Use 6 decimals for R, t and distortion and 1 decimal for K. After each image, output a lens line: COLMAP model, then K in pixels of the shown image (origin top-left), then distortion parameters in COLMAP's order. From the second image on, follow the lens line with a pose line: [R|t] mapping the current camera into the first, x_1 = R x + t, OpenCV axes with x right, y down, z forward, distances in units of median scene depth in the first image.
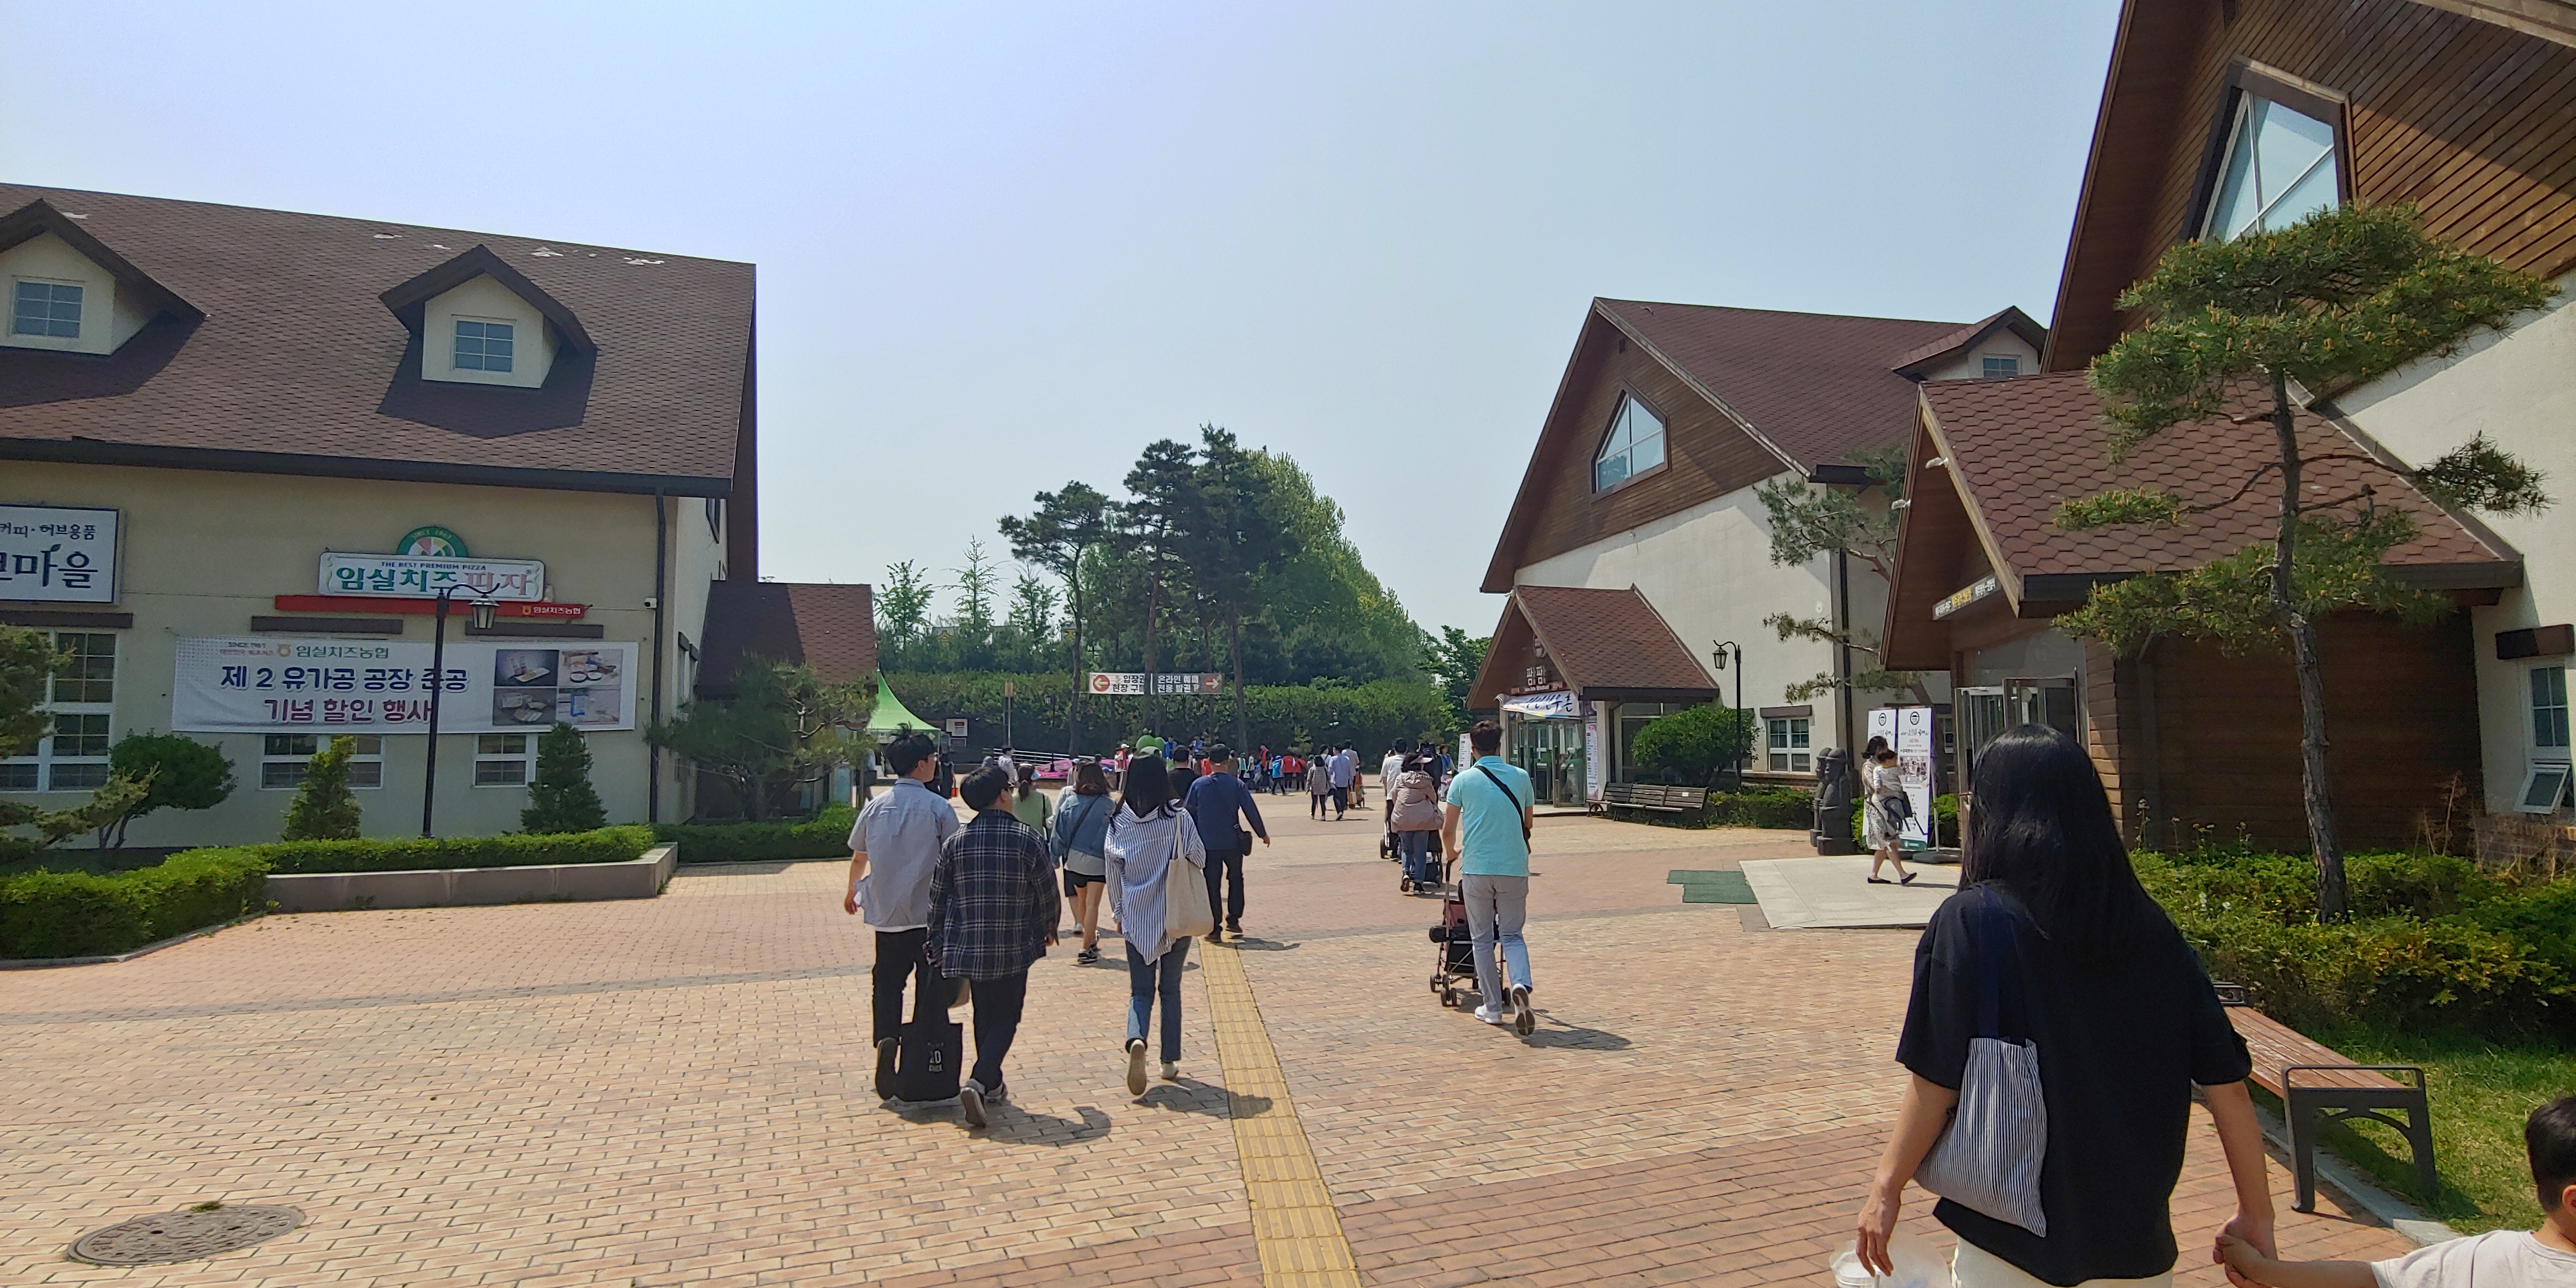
lens RADIAL K [[1242.4, 0, 1288.0], [0, 1242.4, 644.0], [0, 0, 1]] dist [-0.026982, -0.000037]
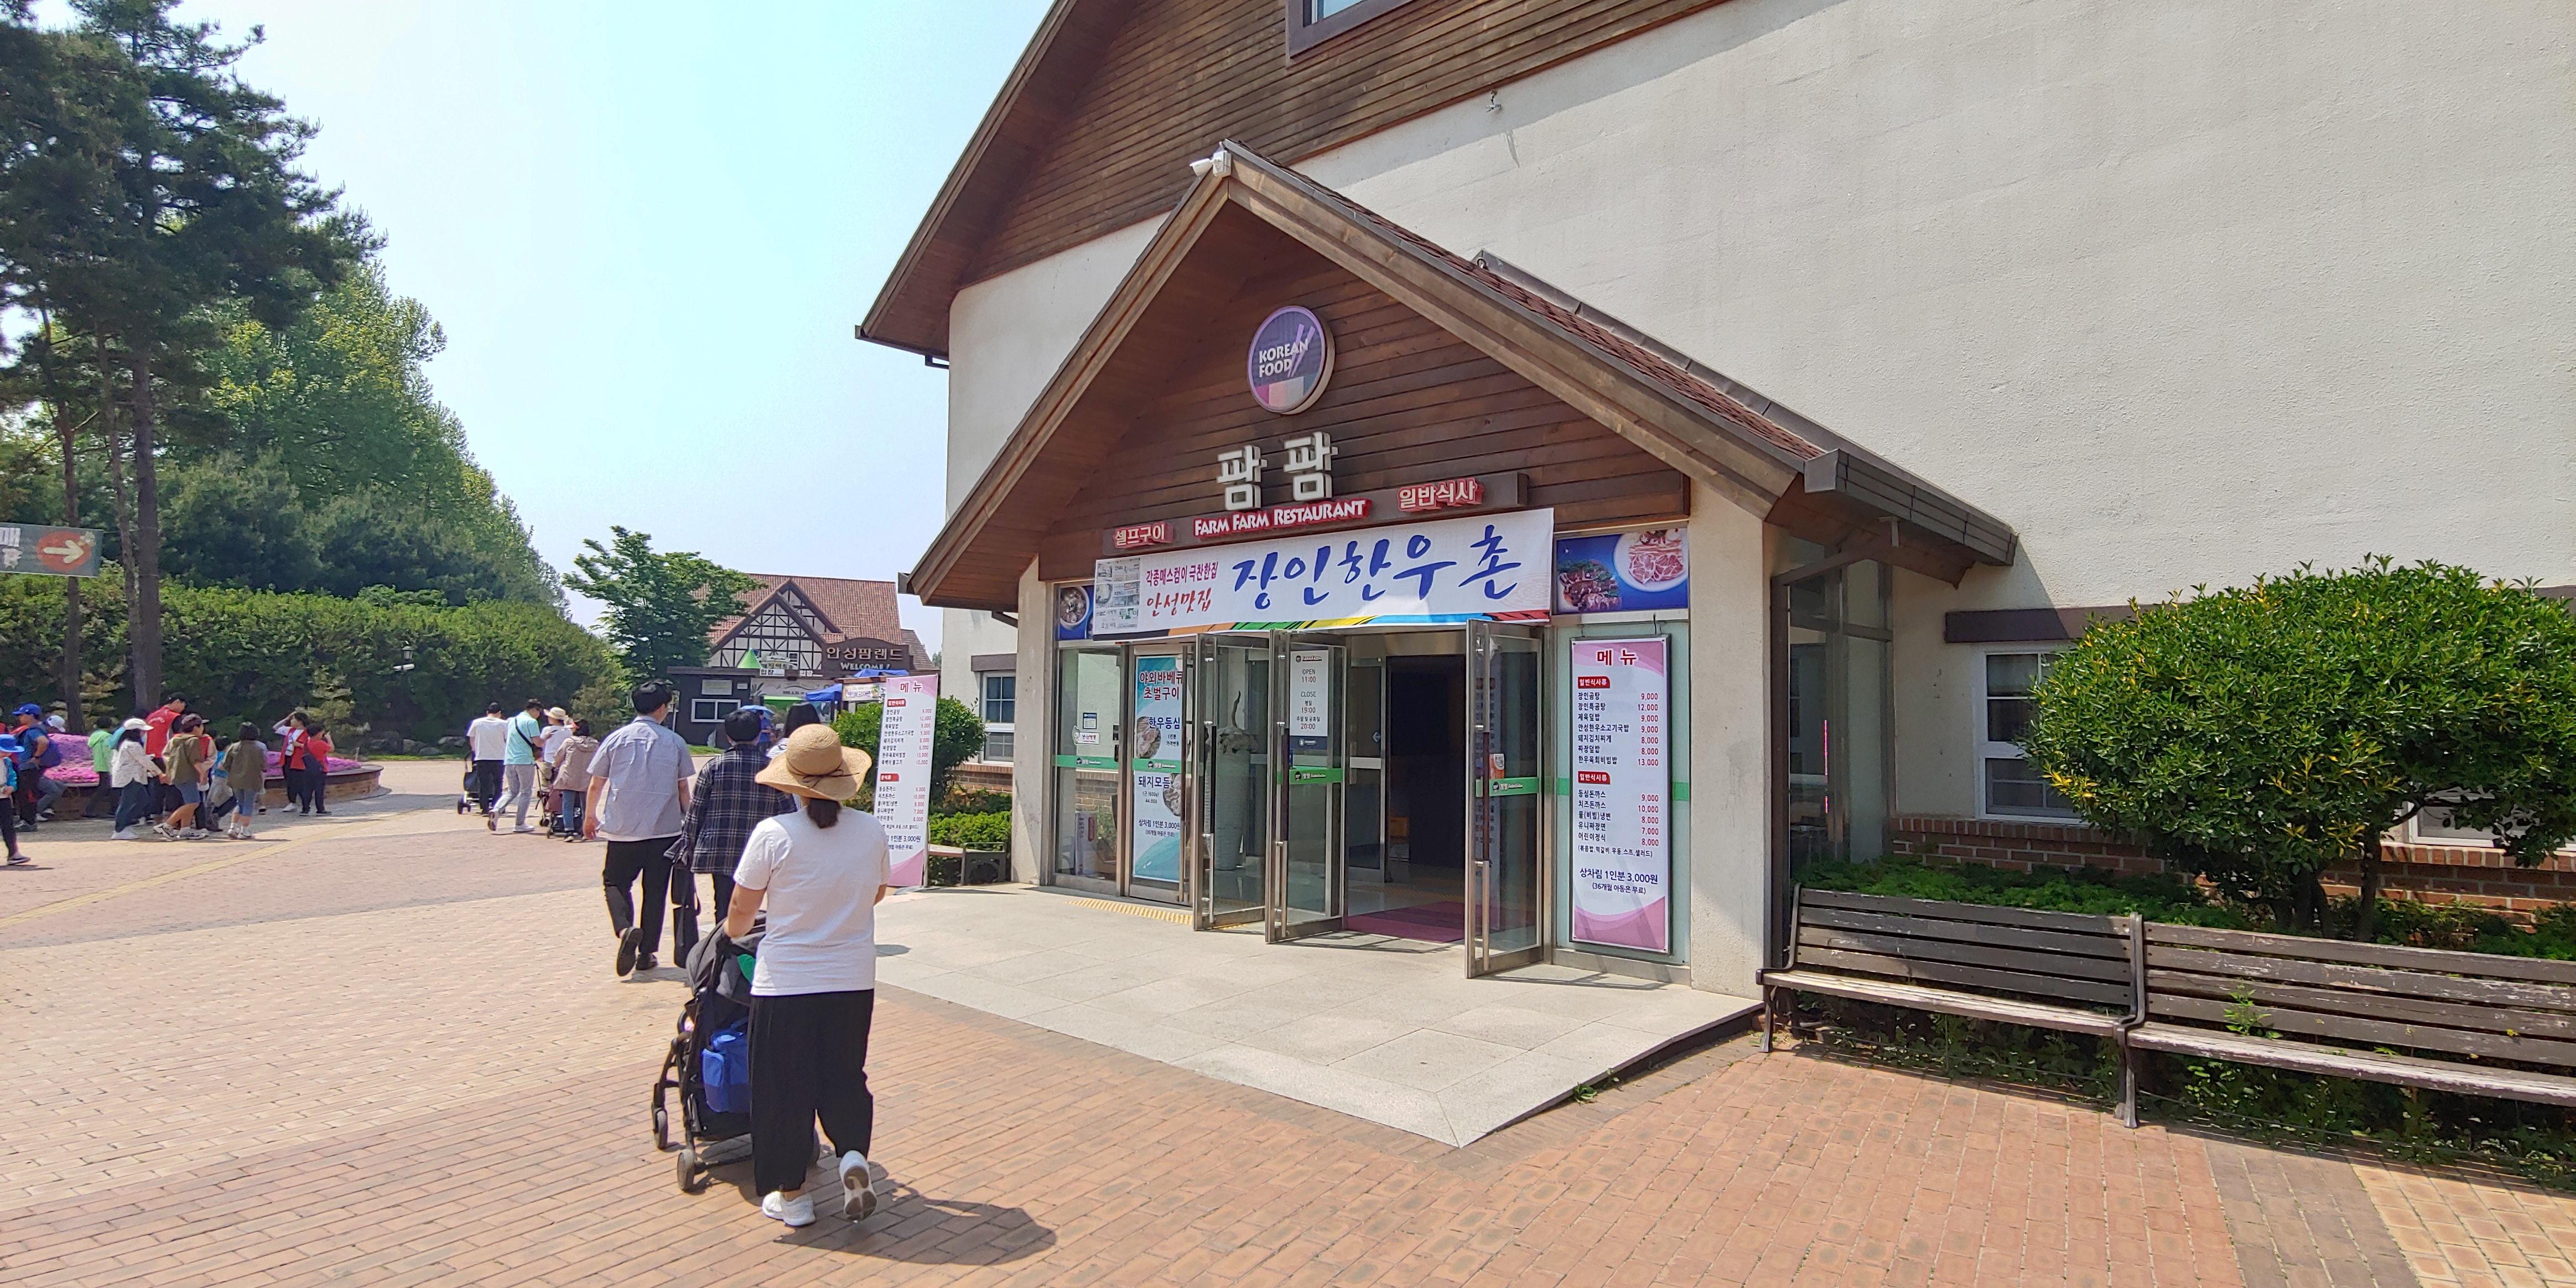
lens RADIAL K [[1242.4, 0, 1288.0], [0, 1242.4, 644.0], [0, 0, 1]] dist [-0.026982, -0.000037]
pose [[0.787812, 0.046042, 0.614192, 0.011098], [-0.061460, 0.998101, 0.004012, 0.026437], [-0.612842, -0.040909, 0.789146, 0.318331]]
